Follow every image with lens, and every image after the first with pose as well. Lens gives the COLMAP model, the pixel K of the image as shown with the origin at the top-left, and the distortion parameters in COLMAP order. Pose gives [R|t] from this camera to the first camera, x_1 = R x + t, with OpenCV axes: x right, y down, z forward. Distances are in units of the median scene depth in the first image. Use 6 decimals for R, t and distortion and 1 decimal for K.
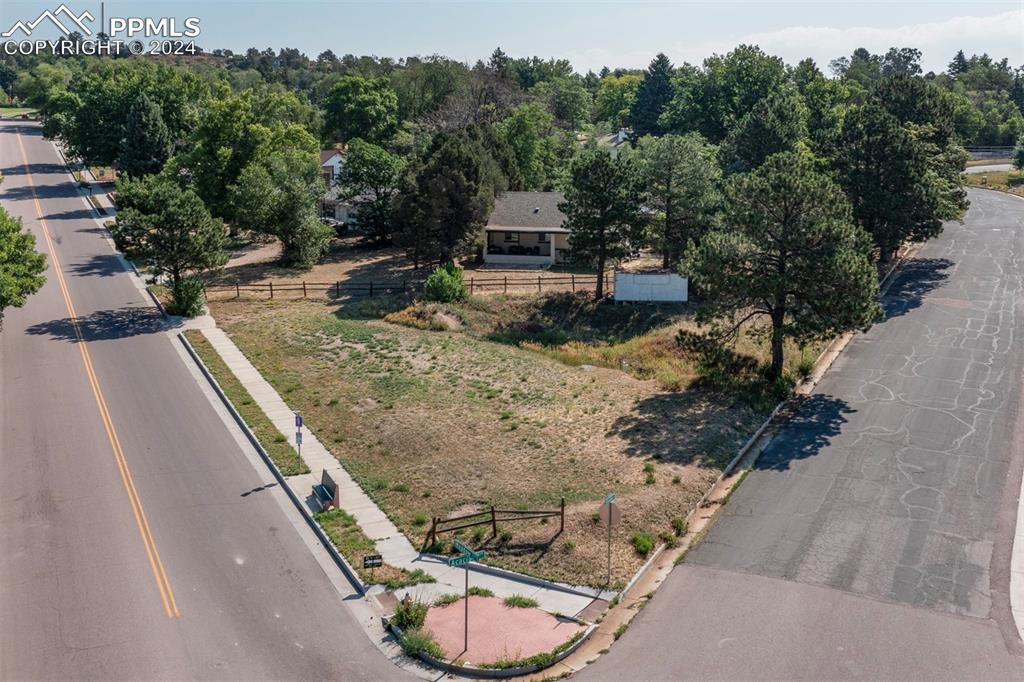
lens RADIAL K [[804.7, 0, 518.0], [0, 804.7, 373.6], [0, 0, 1]] dist [-0.006757, 0.009002]
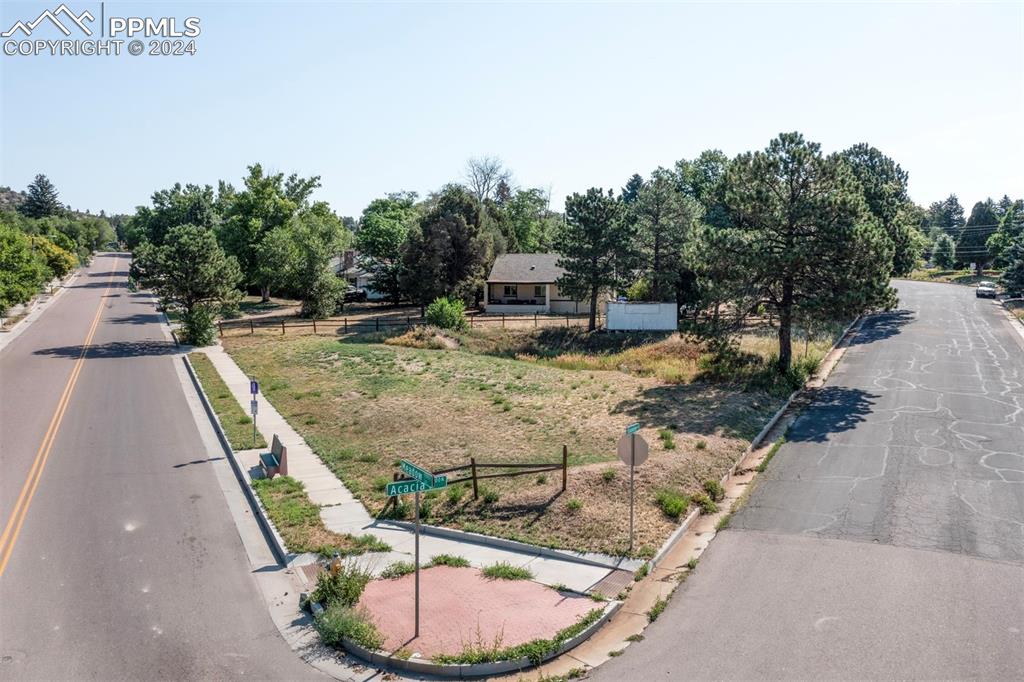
lens RADIAL K [[804.7, 0, 515.2], [0, 804.7, 340.0], [0, 0, 1]] dist [-0.006757, 0.009002]
pose [[0.999996, -0.002592, 0.001418, 0.007532], [0.002668, 0.998384, -0.056760, 0.093617], [-0.001268, 0.056763, 0.998387, 0.225631]]
